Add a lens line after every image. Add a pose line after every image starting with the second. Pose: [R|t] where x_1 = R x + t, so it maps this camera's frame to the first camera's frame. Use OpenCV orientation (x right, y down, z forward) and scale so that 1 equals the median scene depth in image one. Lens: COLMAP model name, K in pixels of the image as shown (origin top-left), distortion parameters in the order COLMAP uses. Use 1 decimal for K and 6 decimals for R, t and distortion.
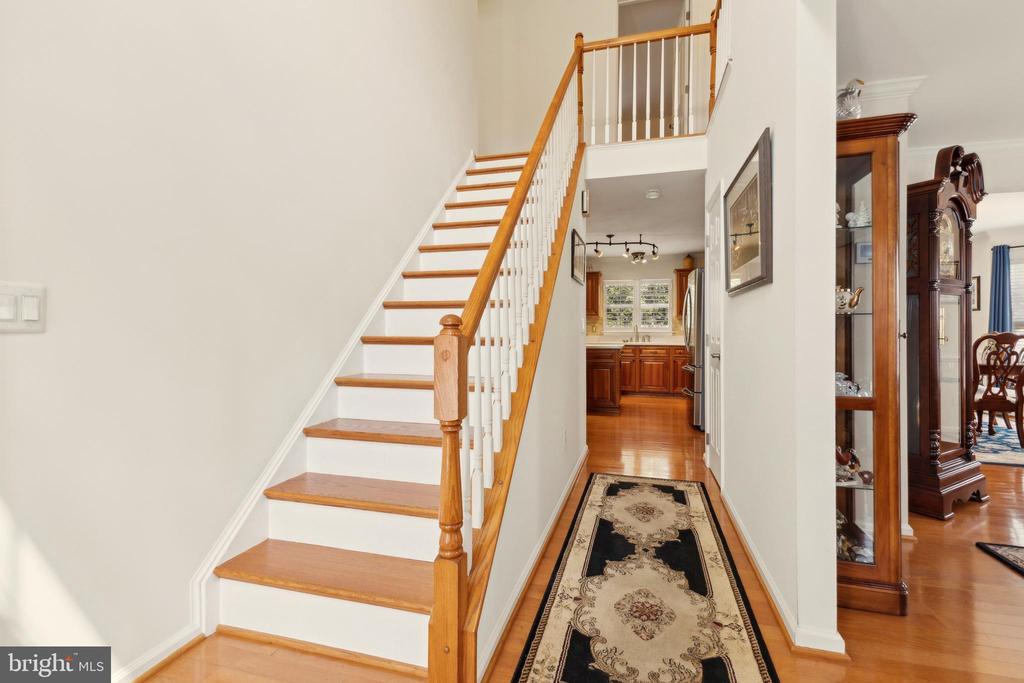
lens RADIAL K [[457.0, 0, 511.8], [0, 457.0, 333.9], [0, 0, 1]] dist [0.003572, 0.000617]
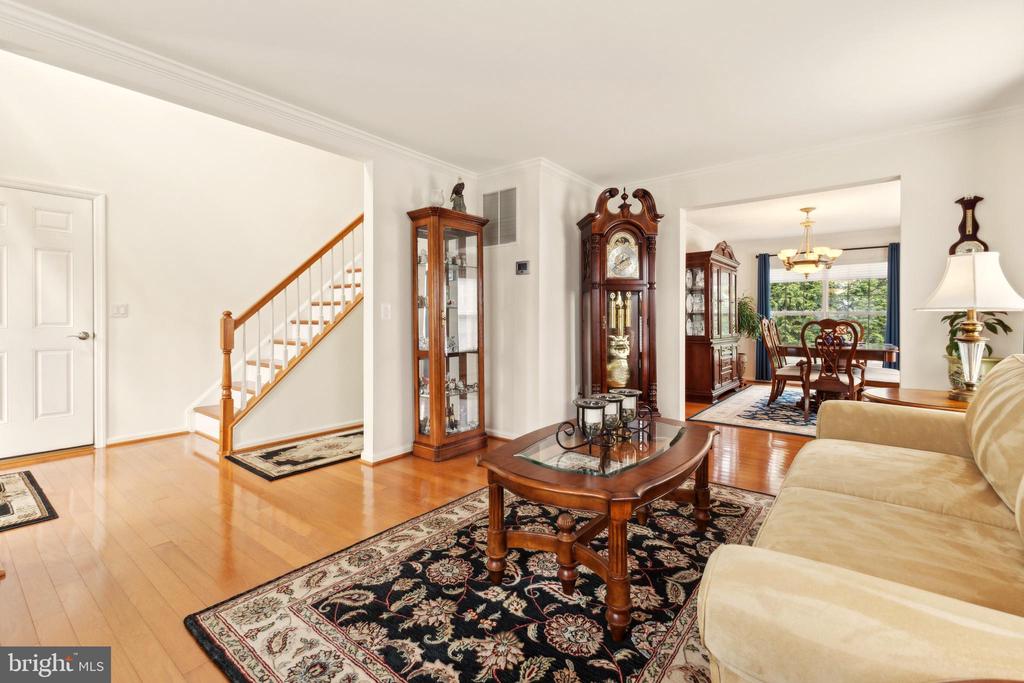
lens RADIAL K [[457.0, 0, 528.9], [0, 457.0, 323.3], [0, 0, 1]] dist [0.003572, 0.000617]
pose [[0.928486, 0.002944, -0.371355, 1.182384], [-0.002083, 0.999994, 0.002721, 0.010012], [0.371361, -0.001753, 0.928487, -0.402286]]
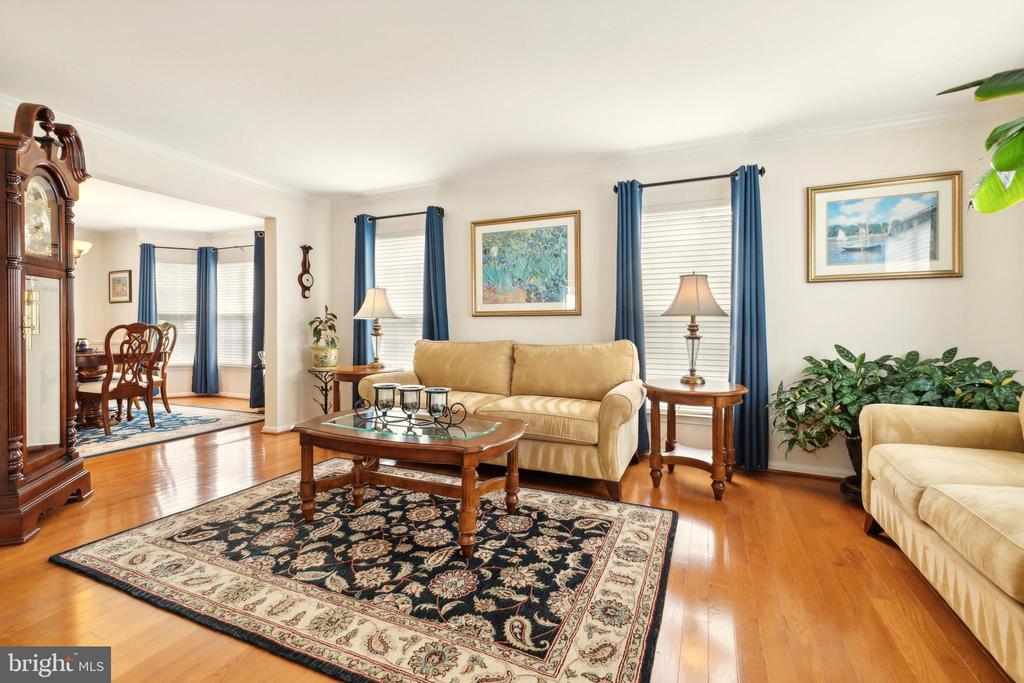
lens RADIAL K [[457.0, 0, 505.9], [0, 457.0, 323.8], [0, 0, 1]] dist [0.003572, 0.000617]
pose [[0.138716, 0.001199, 0.990331, 0.207709], [0.005287, 0.999984, -0.001952, 0.010011], [-0.990318, 0.005506, 0.138707, 0.007847]]
